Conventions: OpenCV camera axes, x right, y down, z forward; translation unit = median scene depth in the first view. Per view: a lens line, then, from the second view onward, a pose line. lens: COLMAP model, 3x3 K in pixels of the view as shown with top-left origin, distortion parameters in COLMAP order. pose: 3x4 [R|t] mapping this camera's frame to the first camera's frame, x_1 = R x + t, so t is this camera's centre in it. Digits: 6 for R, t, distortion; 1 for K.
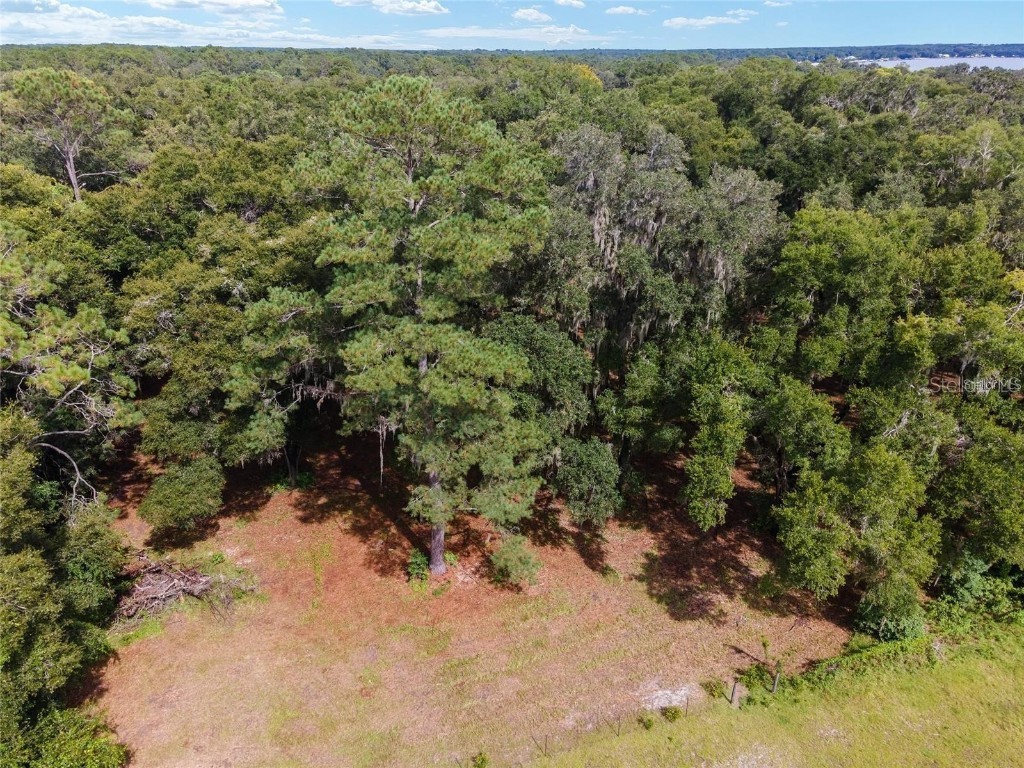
lens RADIAL K [[749.9, 0, 512.0], [0, 749.9, 384.0], [0, 0, 1]] dist [-0.001121, 0.062423]
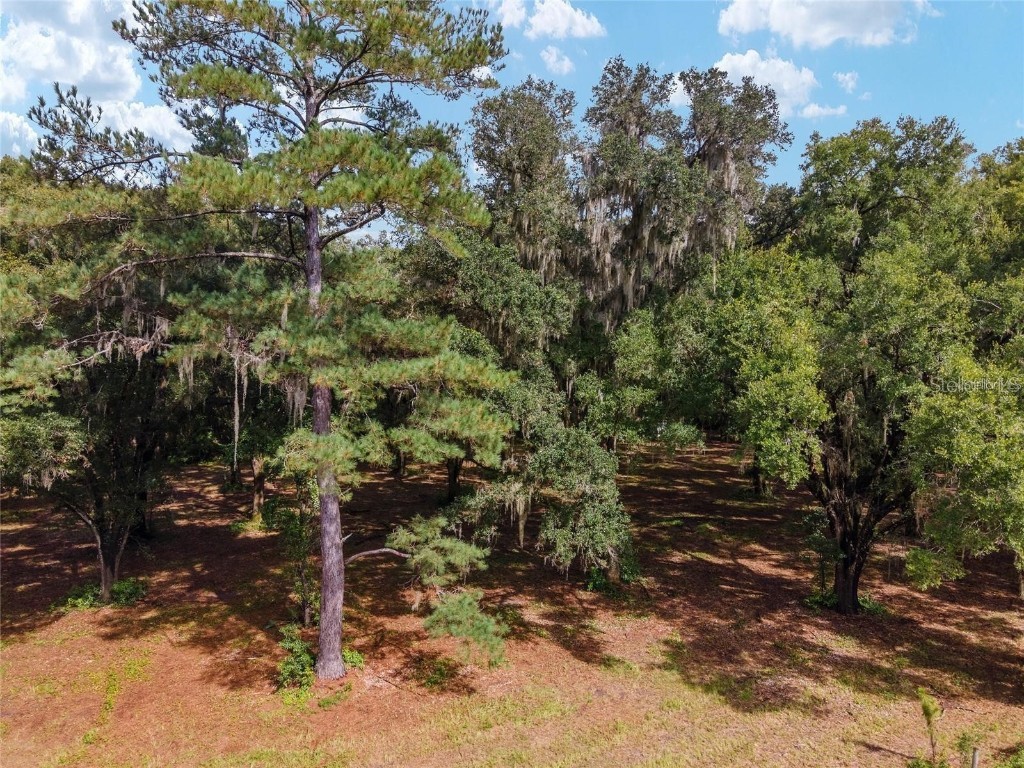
lens RADIAL K [[749.9, 0, 512.0], [0, 749.9, 384.0], [0, 0, 1]] dist [-0.001121, 0.062423]
pose [[0.993213, -0.011830, 0.115703, -0.022537], [0.052430, 0.933542, -0.354612, 0.250553], [-0.103818, 0.358272, 0.927827, 0.354030]]
